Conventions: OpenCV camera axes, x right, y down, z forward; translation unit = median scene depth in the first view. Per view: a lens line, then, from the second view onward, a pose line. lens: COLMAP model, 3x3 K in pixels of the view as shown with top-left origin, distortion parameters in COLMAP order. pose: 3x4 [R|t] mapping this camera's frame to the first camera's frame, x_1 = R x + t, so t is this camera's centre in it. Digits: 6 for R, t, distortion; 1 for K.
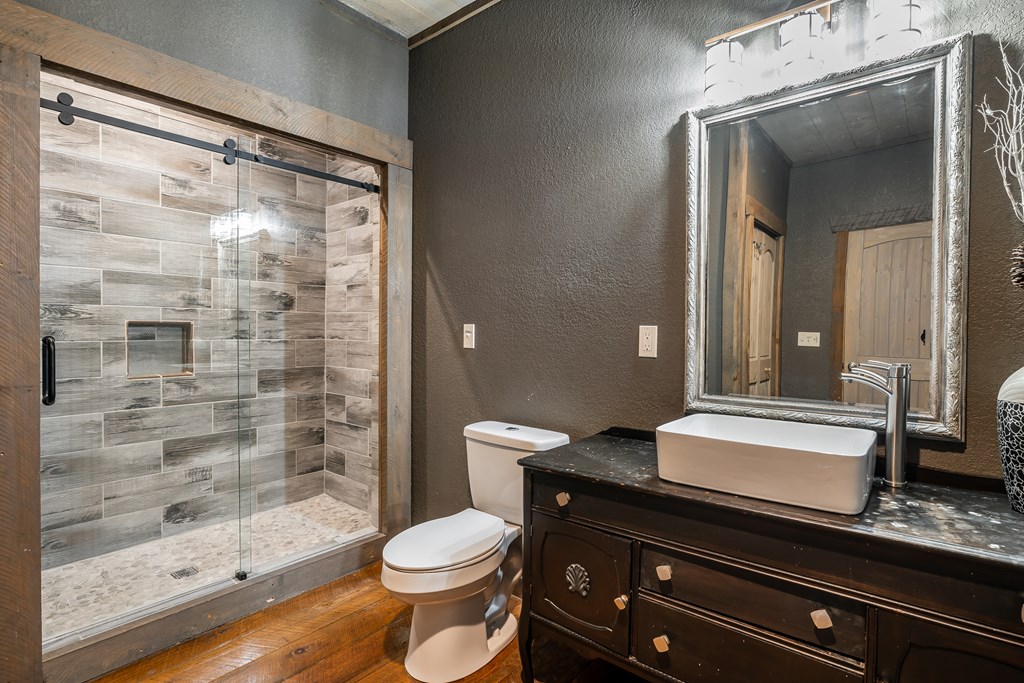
lens RADIAL K [[507.4, 0, 512.6], [0, 507.4, 348.6], [0, 0, 1]] dist [-0.027653, 0.013043]
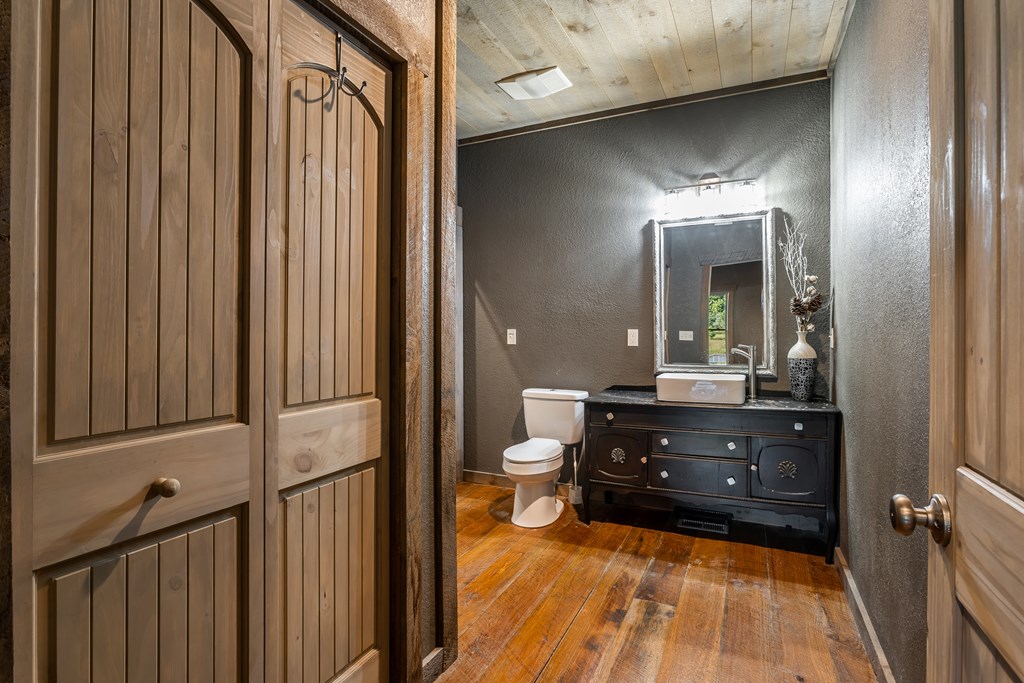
lens RADIAL K [[498.4, 0, 512.0], [0, 498.4, 341.5], [0, 0, 1]] dist [-0.040840, 0.023465]
pose [[0.970264, -0.017550, 0.241413, -0.754494], [0.021125, 0.999702, -0.012227, 0.015583], [-0.241127, 0.016963, 0.970345, -0.832435]]
